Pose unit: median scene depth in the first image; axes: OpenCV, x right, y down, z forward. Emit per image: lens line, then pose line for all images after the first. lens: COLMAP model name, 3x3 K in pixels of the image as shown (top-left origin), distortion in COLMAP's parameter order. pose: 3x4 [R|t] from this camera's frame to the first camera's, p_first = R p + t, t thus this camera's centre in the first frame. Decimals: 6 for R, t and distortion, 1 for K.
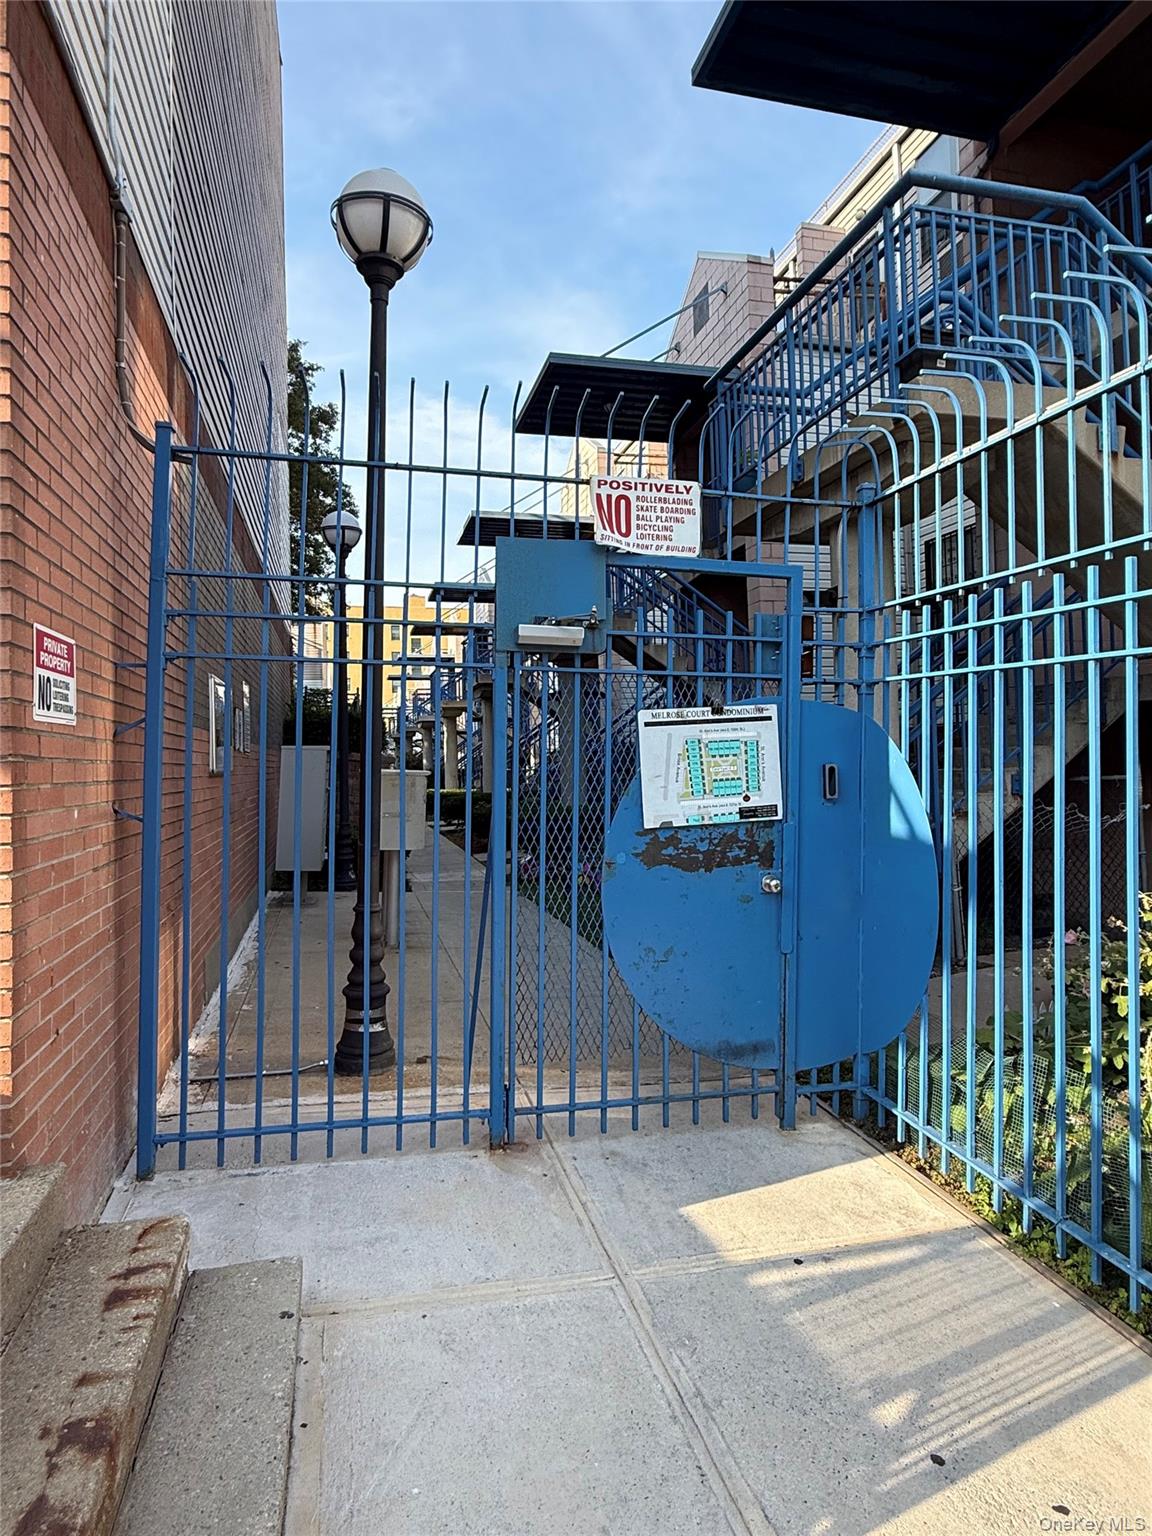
lens RADIAL K [[882.0, 0, 562.9], [0, 882.0, 729.7], [0, 0, 1]] dist [-0.000190, 0.000319]
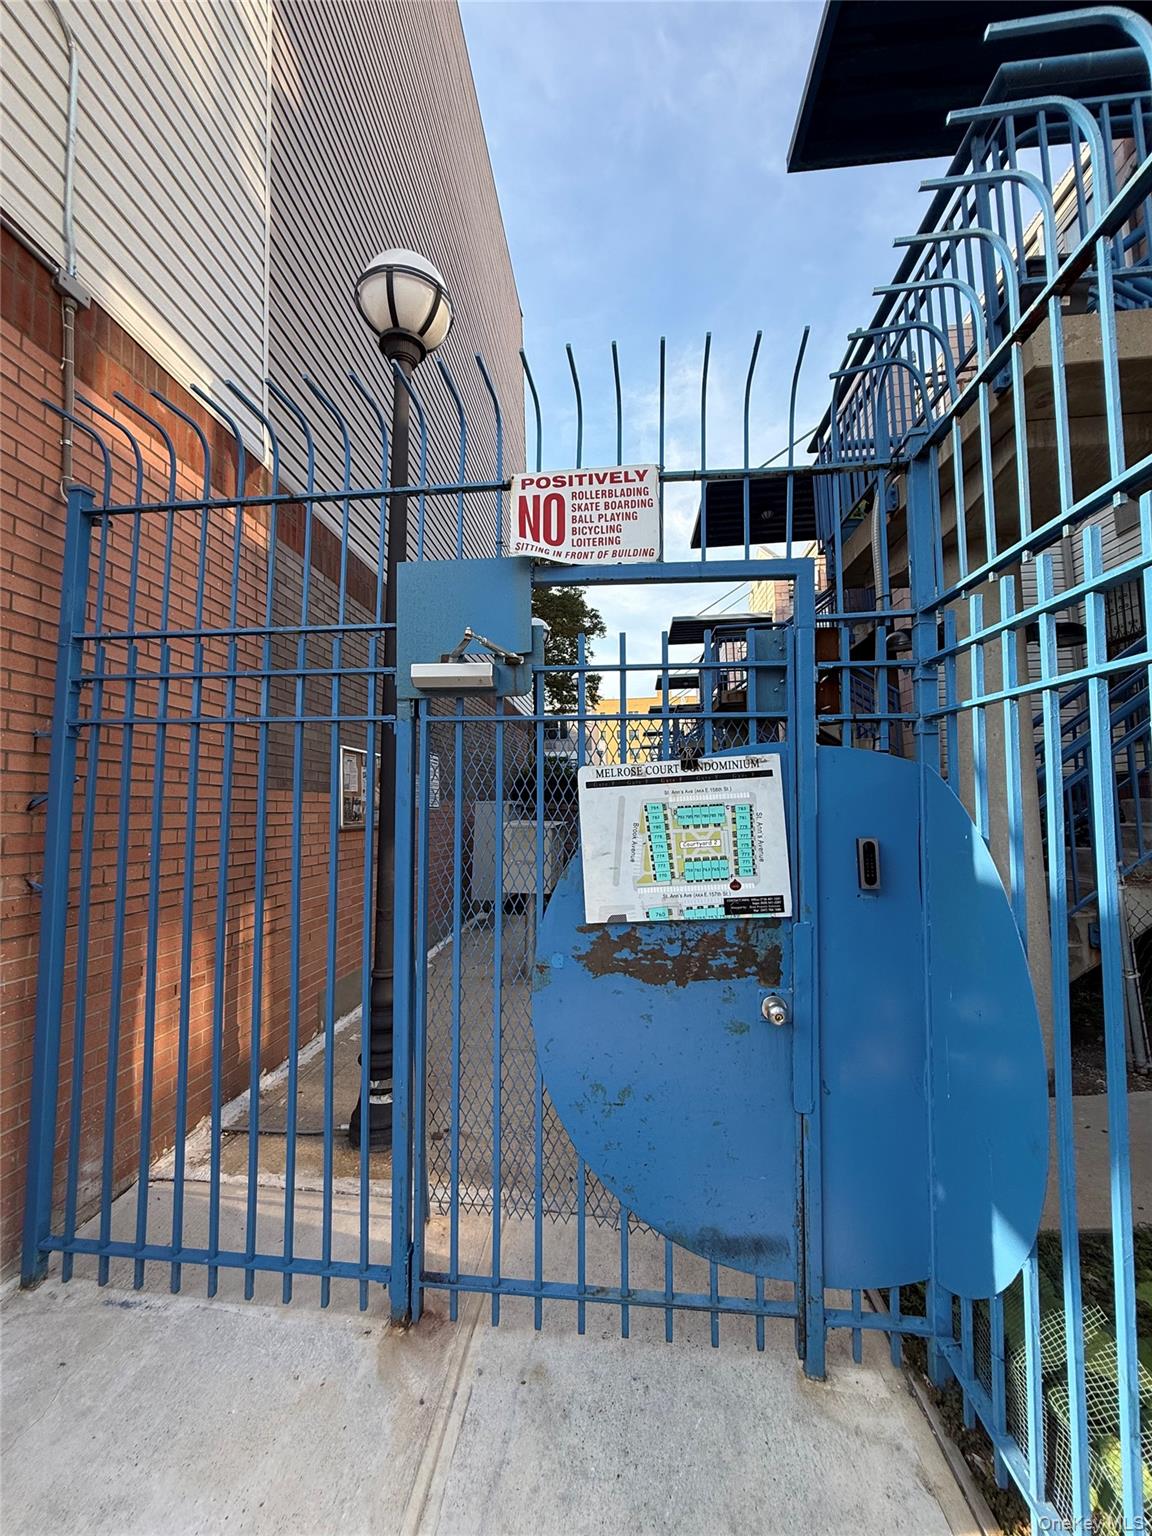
lens RADIAL K [[617.3, 0, 566.9], [0, 617.3, 764.2], [0, 0, 1]] dist [-0.000770, 0.000774]
pose [[0.943941, -0.028054, -0.328920, 0.249810], [0.018198, 0.999289, -0.033007, -0.006738], [0.329612, 0.025171, 0.943781, 0.484236]]
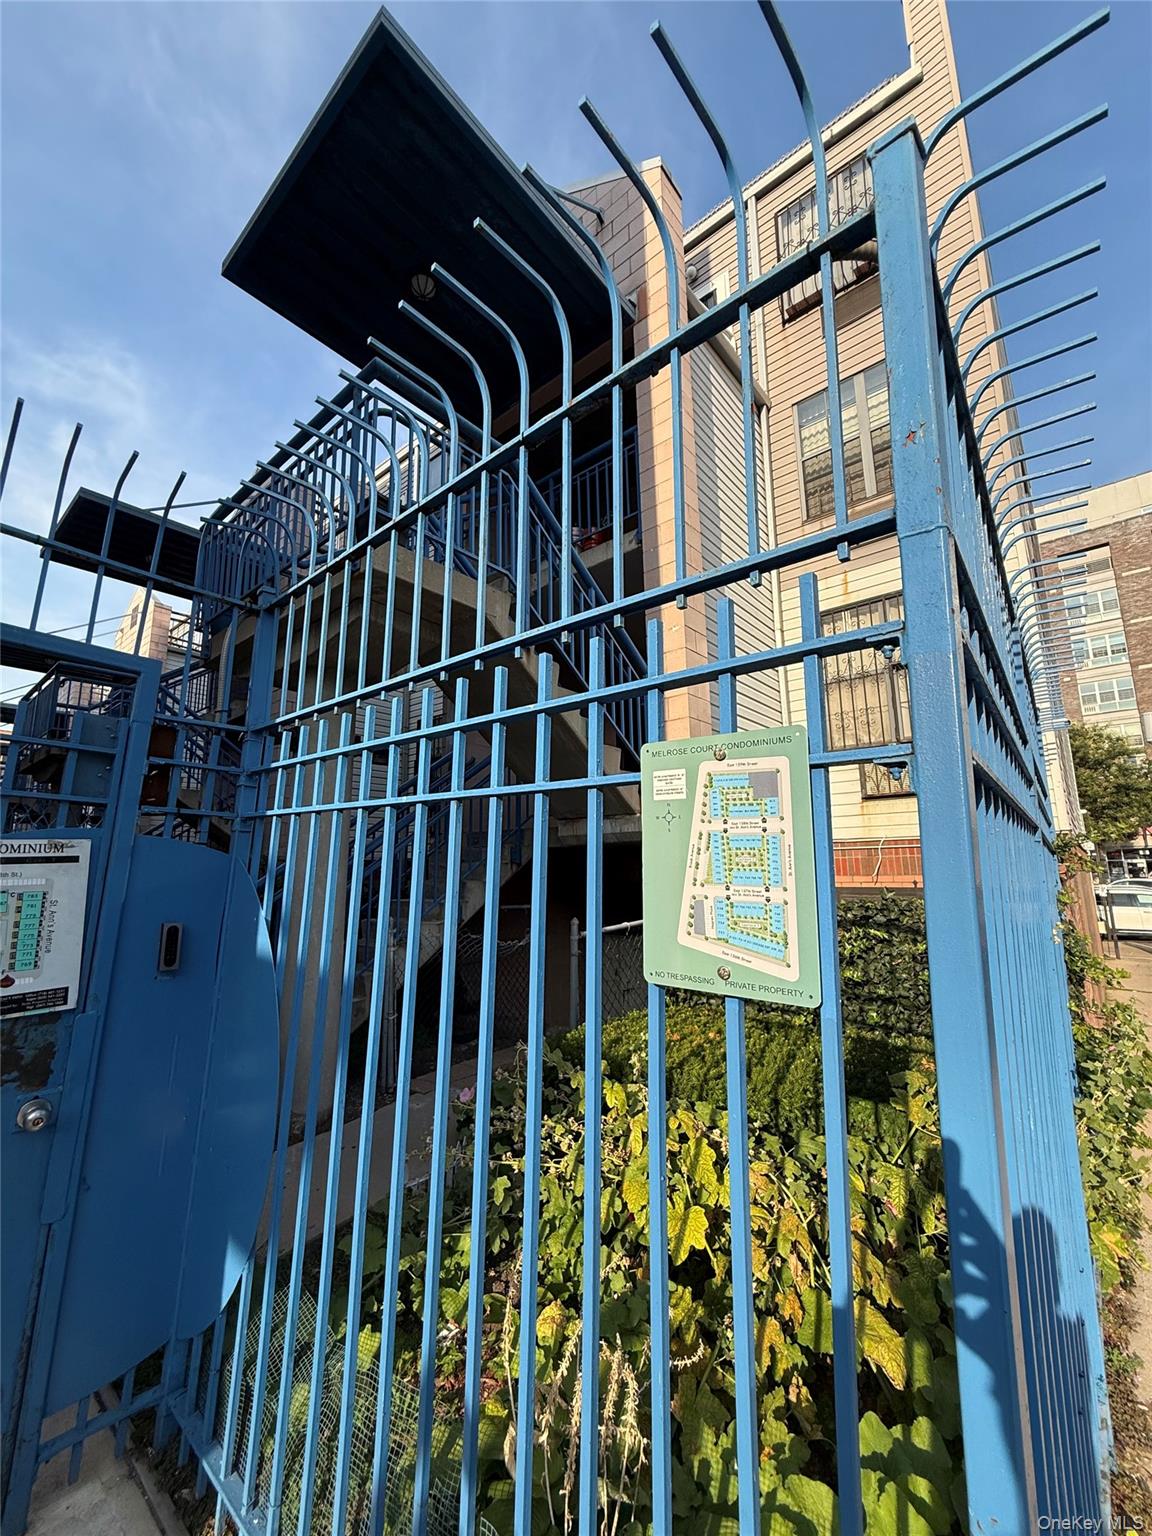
lens RADIAL K [[617.3, 0, 579.1], [0, 617.3, 767.2], [0, 0, 1]] dist [-0.000770, 0.000774]
pose [[0.811450, 0.110590, 0.573862, 0.275804], [-0.025242, 0.987649, -0.154639, -0.019740], [-0.583876, 0.110996, 0.804219, 0.370803]]
